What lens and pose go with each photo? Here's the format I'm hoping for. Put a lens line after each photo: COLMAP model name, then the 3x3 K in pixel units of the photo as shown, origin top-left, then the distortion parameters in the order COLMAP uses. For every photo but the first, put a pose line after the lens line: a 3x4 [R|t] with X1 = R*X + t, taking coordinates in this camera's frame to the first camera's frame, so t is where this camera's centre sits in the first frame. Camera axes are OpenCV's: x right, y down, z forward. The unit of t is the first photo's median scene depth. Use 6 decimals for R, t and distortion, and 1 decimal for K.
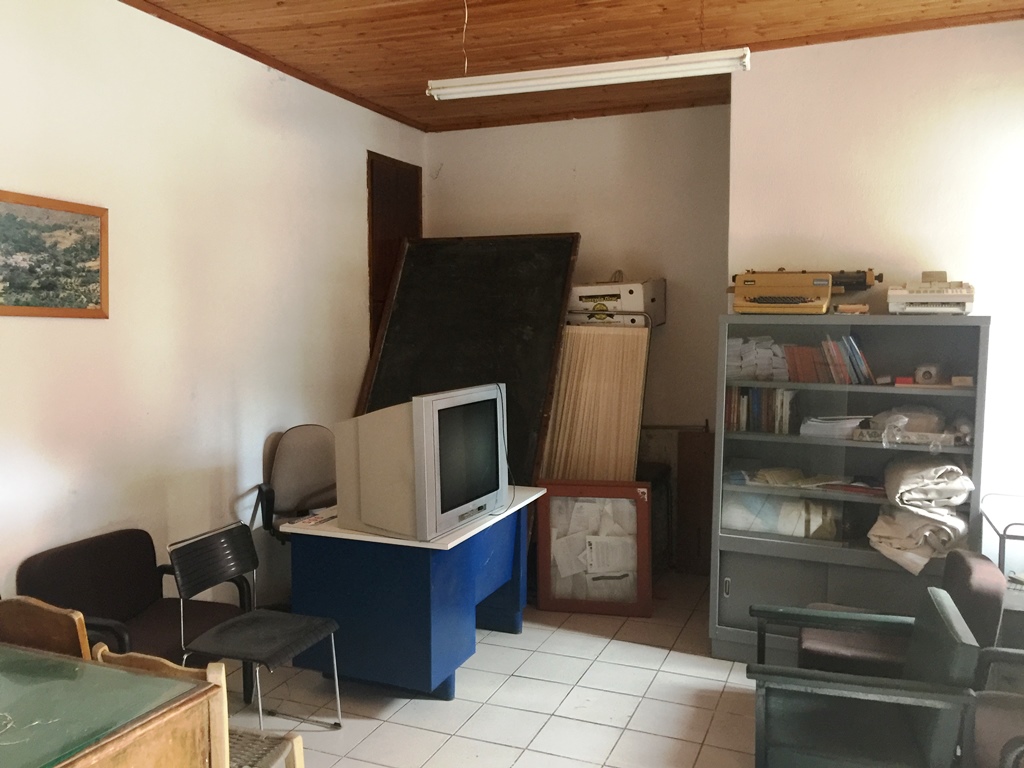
lens RADIAL K [[890.8, 0, 512.0], [0, 890.8, 384.0], [0, 0, 1]] dist [0.092253, -0.147410]
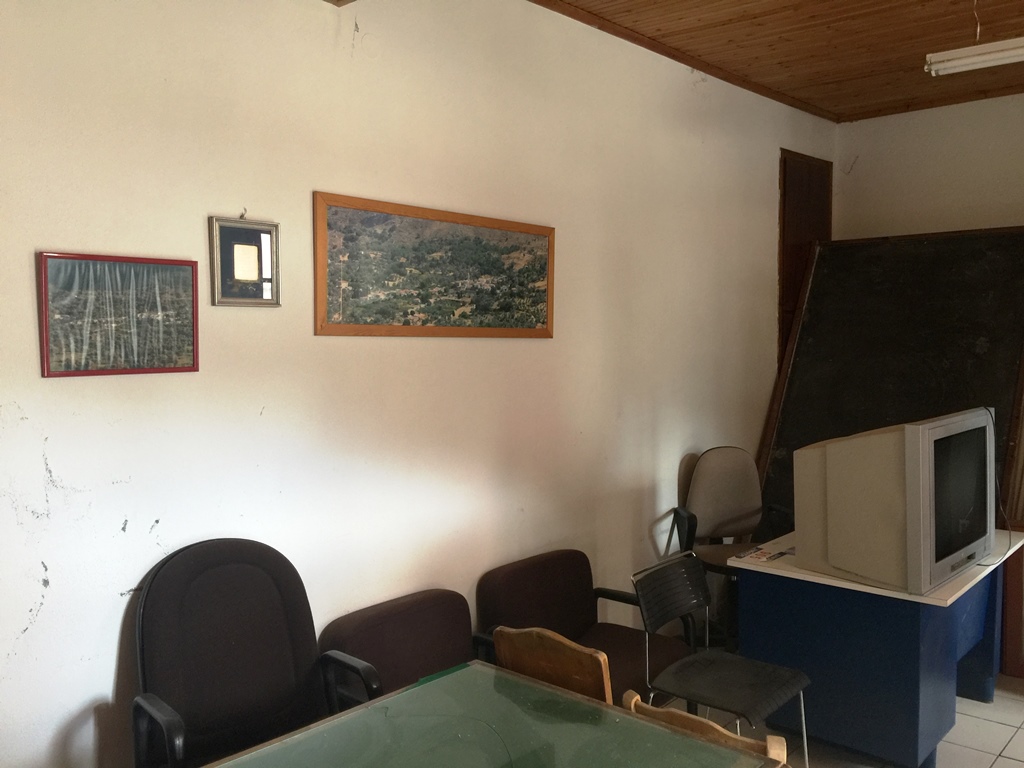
lens RADIAL K [[903.0, 0, 511.1], [0, 903.0, 395.0], [0, 0, 1]] dist [0.090725, -0.166655]
pose [[0.937084, 0.009314, -0.348979, -0.145284], [-0.009311, 0.999955, 0.001686, -0.010722], [0.348979, 0.001669, 0.937129, 0.045896]]
